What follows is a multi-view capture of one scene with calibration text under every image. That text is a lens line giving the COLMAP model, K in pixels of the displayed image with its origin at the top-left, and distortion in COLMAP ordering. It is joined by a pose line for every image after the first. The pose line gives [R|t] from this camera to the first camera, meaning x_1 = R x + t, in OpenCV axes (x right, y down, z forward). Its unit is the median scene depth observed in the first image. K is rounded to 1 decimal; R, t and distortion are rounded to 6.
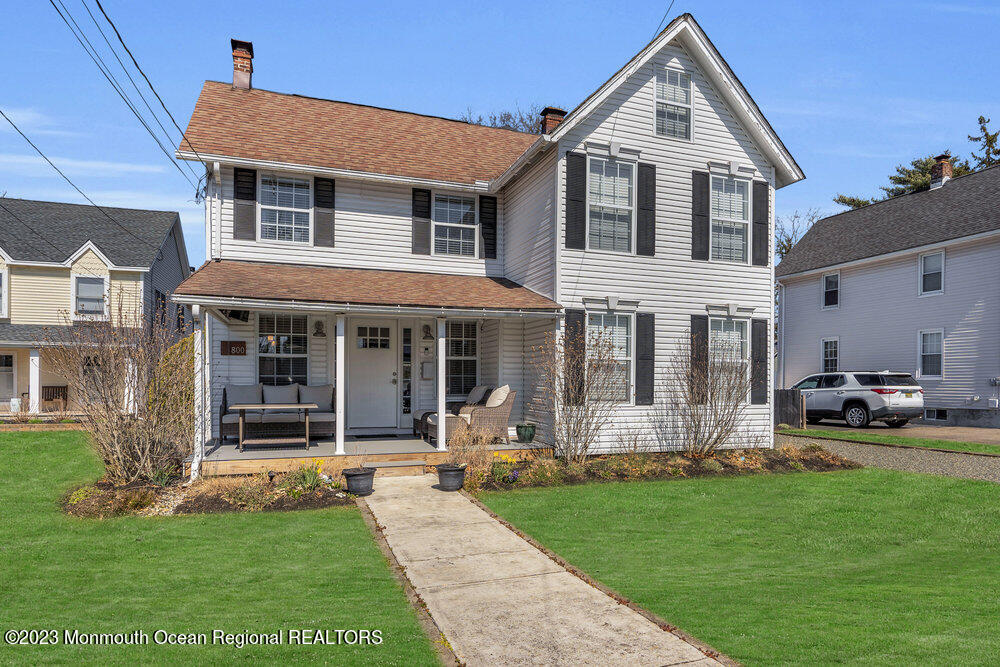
lens RADIAL K [[597.7, 0, 464.1], [0, 597.7, 381.5], [0, 0, 1]] dist [-0.001123, 0.000416]
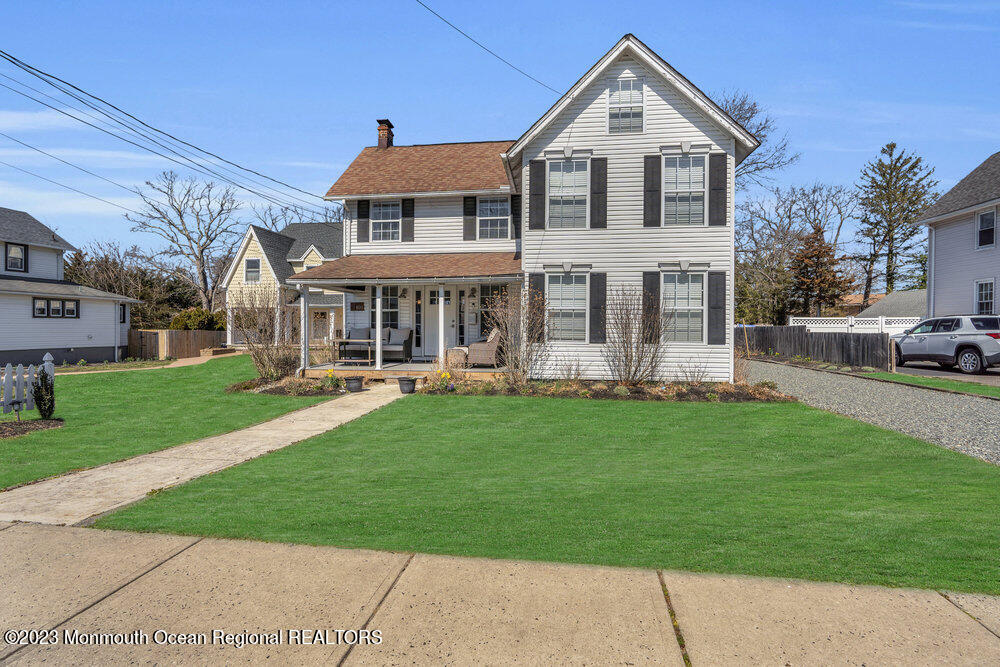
lens RADIAL K [[457.2, 0, 476.1], [0, 457.2, 329.5], [0, 0, 1]] dist [-0.005246, 0.001598]
pose [[0.893450, -0.000625, -0.449161, 0.485346], [0.001864, 0.999996, 0.002316, 0.006273], [0.449158, -0.002907, 0.893448, -0.008735]]
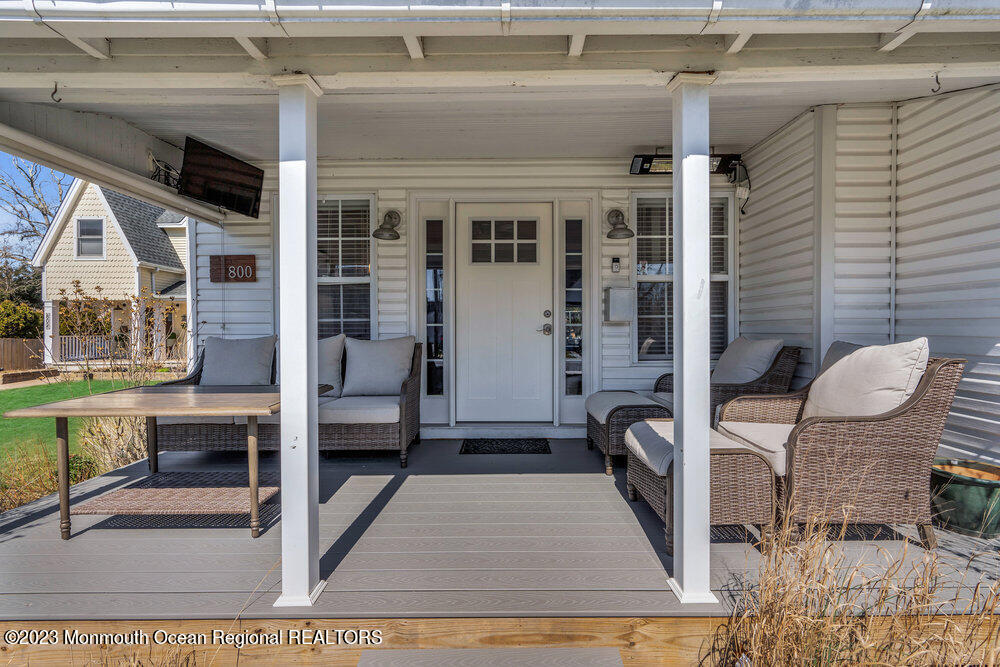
lens RADIAL K [[457.2, 0, 488.8], [0, 457.2, 330.2], [0, 0, 1]] dist [-0.005246, 0.001598]
pose [[0.952214, -0.009258, -0.305291, -0.051653], [0.009324, 0.999956, -0.001242, 0.000545], [0.305289, -0.001664, 0.952258, 0.671379]]
